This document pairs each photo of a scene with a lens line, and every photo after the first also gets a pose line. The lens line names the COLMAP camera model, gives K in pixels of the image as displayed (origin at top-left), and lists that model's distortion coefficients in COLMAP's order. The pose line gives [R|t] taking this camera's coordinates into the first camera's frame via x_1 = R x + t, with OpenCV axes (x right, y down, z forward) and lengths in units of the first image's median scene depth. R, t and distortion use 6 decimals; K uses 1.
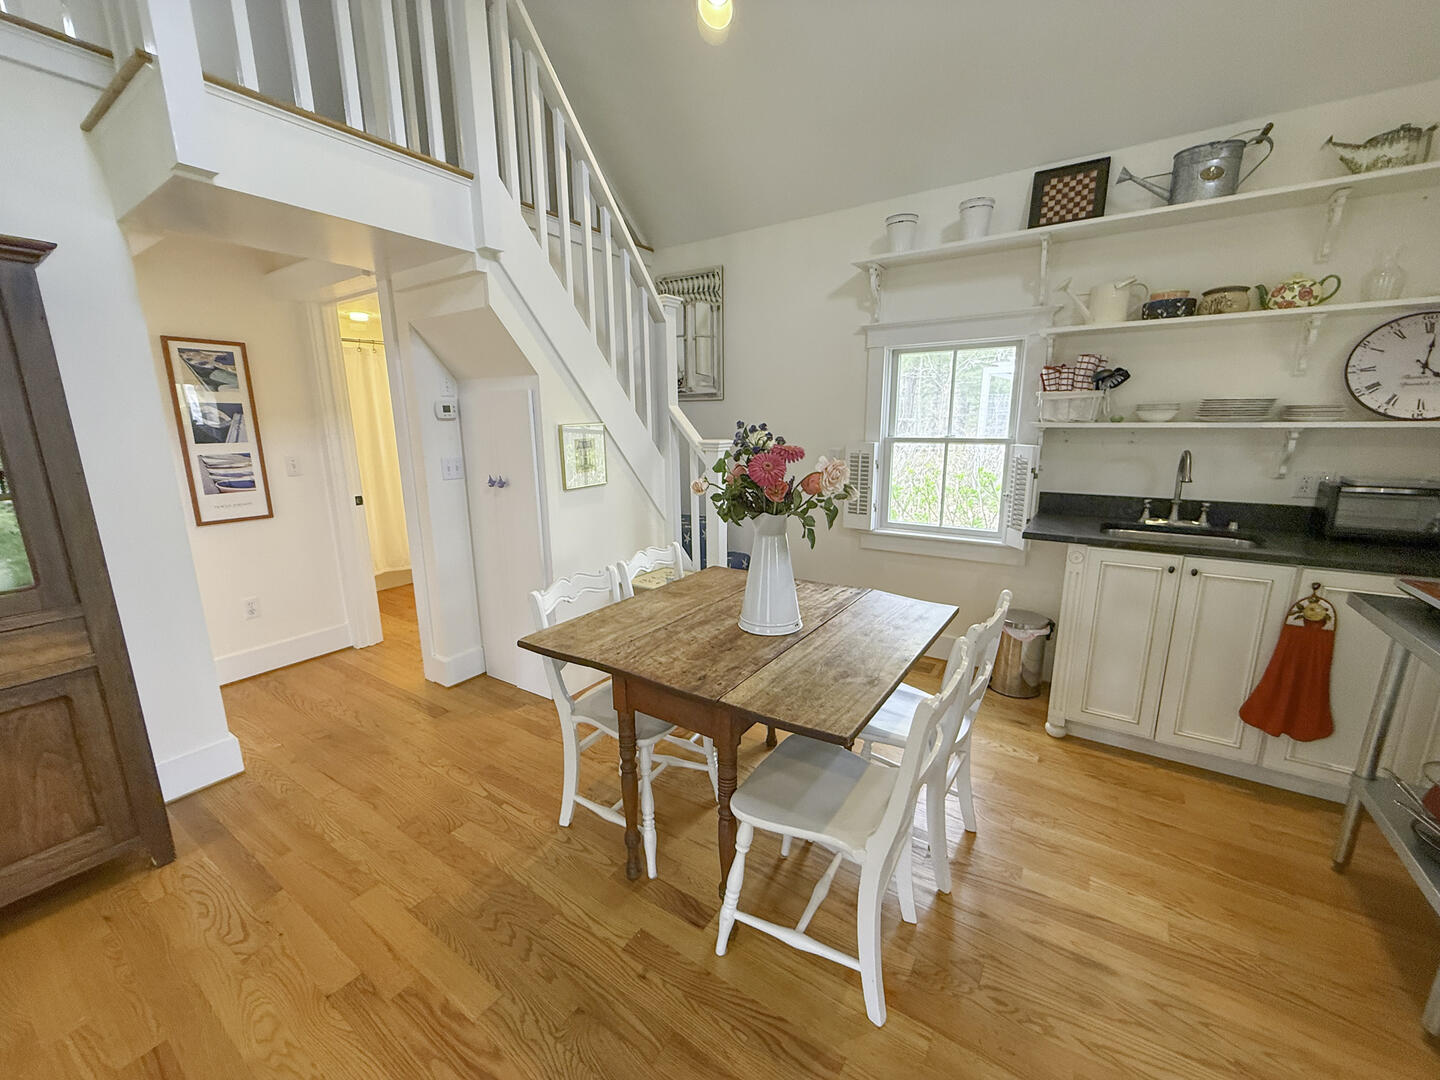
lens RADIAL K [[571.2, 0, 720.0], [0, 571.2, 540.0], [0, 0, 1]] dist [-0.001363, -0.000333]
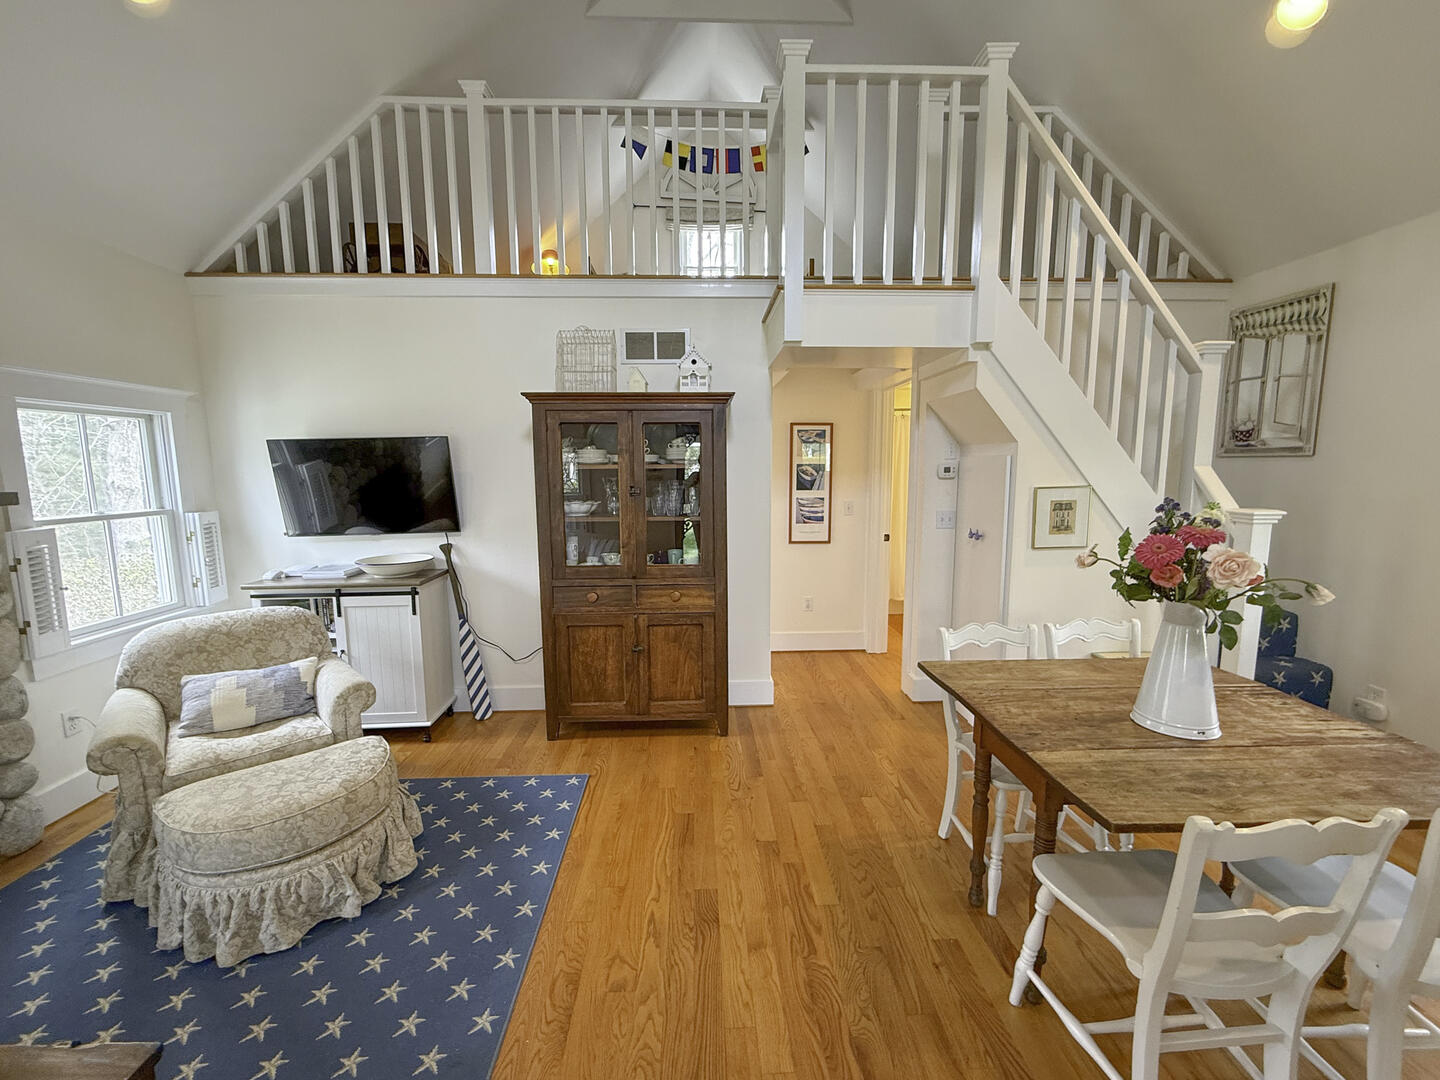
lens RADIAL K [[571.2, 0, 720.0], [0, 571.2, 540.0], [0, 0, 1]] dist [-0.001363, -0.000333]
pose [[0.597689, 0.106473, -0.794627, 0.421175], [-0.166783, 0.985971, 0.006663, -0.028744], [0.784188, 0.128548, 0.607062, -0.164786]]
